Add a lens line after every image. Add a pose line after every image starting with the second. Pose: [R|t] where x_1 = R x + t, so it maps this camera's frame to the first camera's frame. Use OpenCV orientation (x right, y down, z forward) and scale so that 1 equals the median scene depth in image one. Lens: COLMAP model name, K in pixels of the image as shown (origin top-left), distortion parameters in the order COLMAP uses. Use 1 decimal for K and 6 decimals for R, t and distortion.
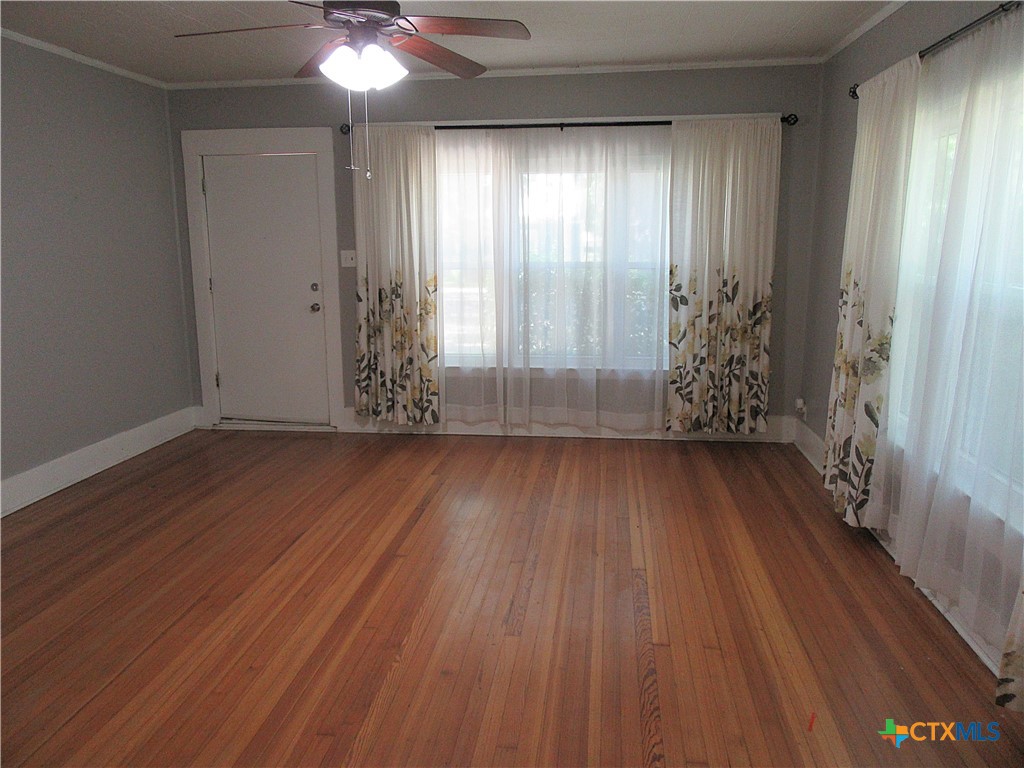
lens RADIAL K [[754.4, 0, 512.0], [0, 754.4, 384.0], [0, 0, 1]] dist [-0.016820, 0.026704]
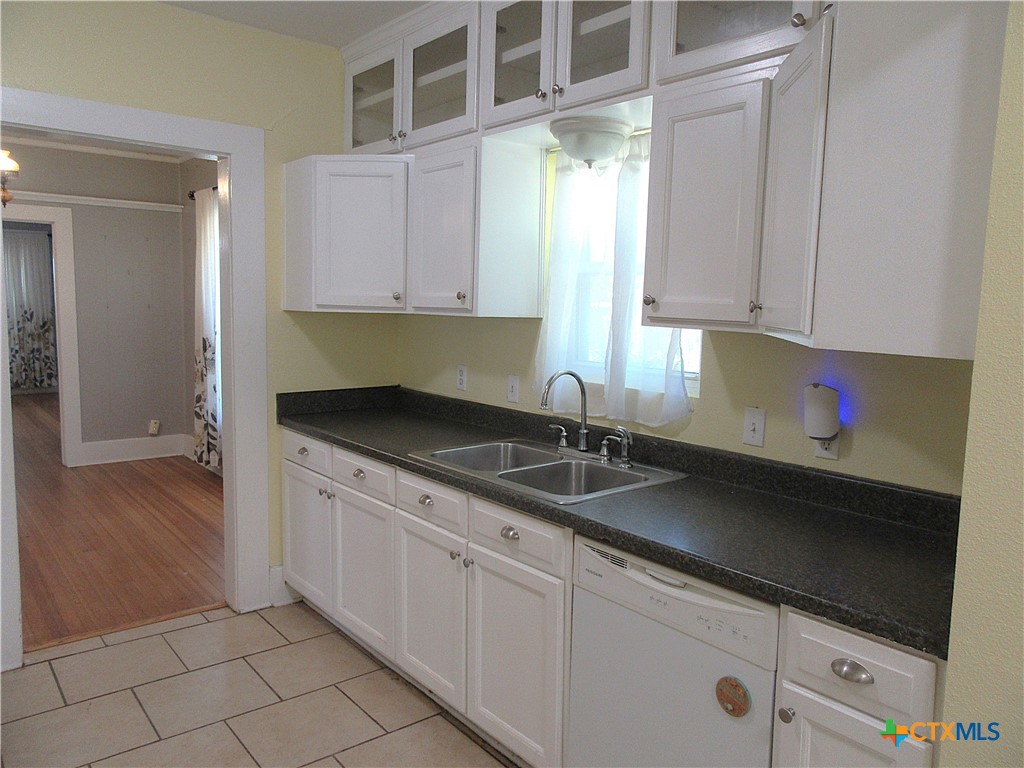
lens RADIAL K [[754.4, 0, 512.0], [0, 754.4, 384.0], [0, 0, 1]] dist [-0.016820, 0.026704]
pose [[0.693687, -0.061737, 0.717626, -0.264319], [0.116129, 0.992871, -0.026839, 0.255780], [-0.710853, 0.101955, 0.695912, -1.272989]]
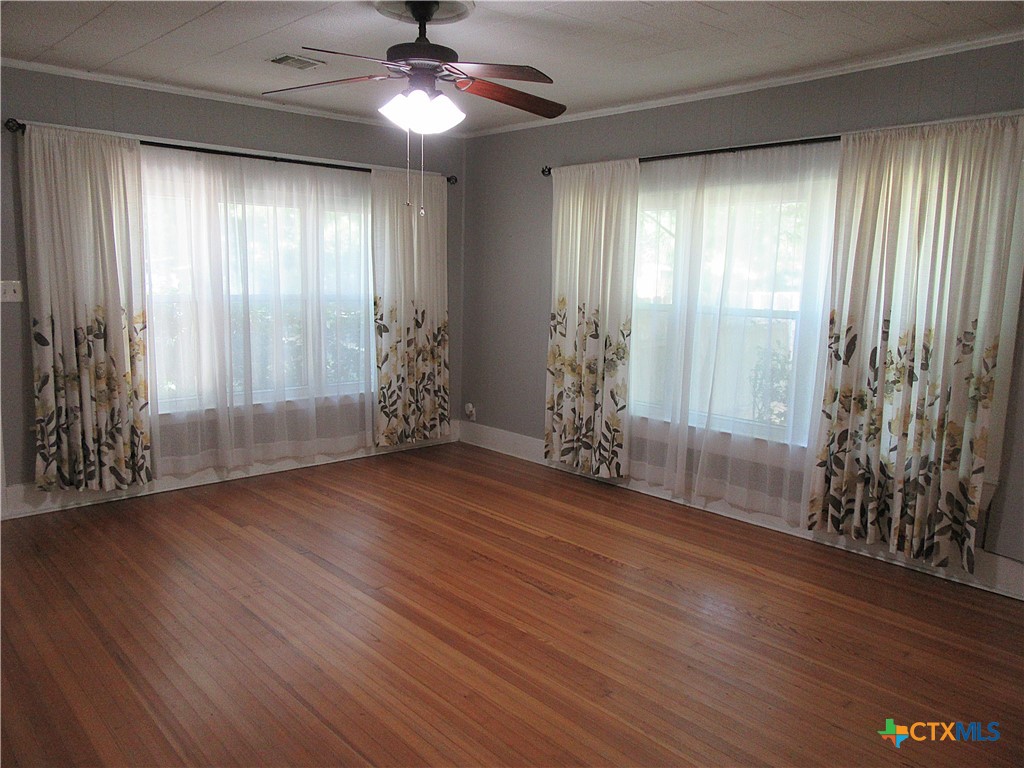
lens RADIAL K [[754.4, 0, 512.0], [0, 754.4, 384.0], [0, 0, 1]] dist [-0.016820, 0.026704]
pose [[0.651629, -0.092685, 0.752854, -0.499831], [0.123887, 0.992184, 0.014919, -0.021609], [-0.748352, 0.083547, 0.658019, 0.126017]]
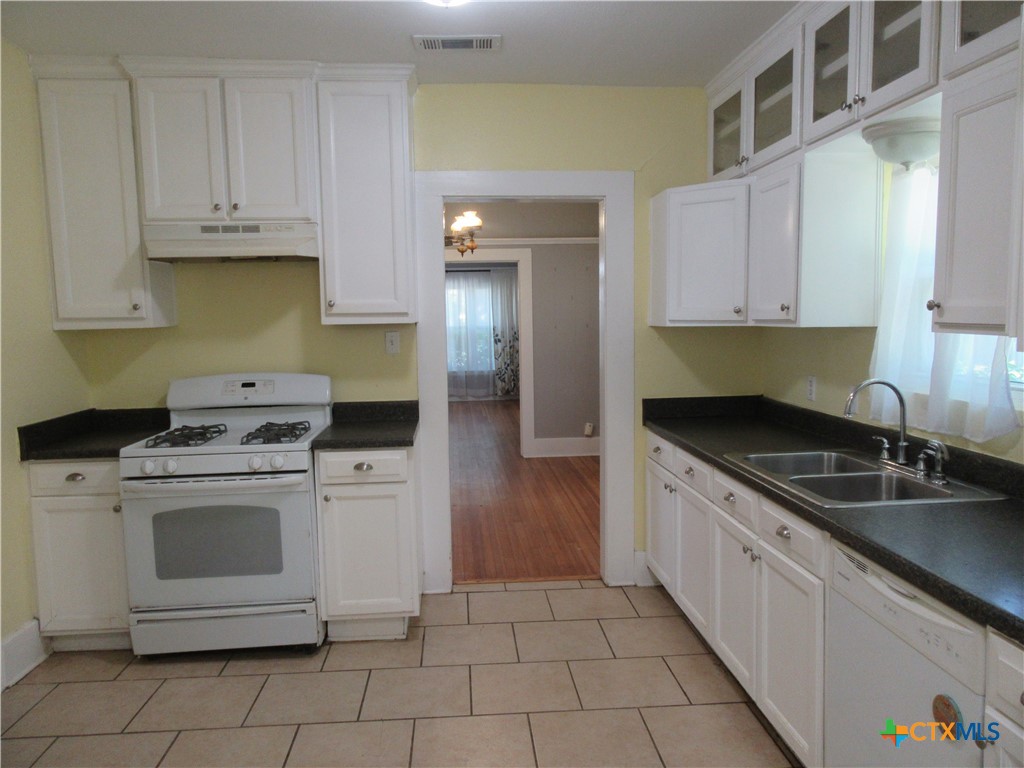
lens RADIAL K [[754.4, 0, 512.0], [0, 754.4, 384.0], [0, 0, 1]] dist [-0.016820, 0.026704]
pose [[0.980609, -0.031226, 0.193470, -0.209493], [0.051406, 0.993641, -0.100179, 0.276061], [-0.189112, 0.108182, 0.975978, -1.377961]]
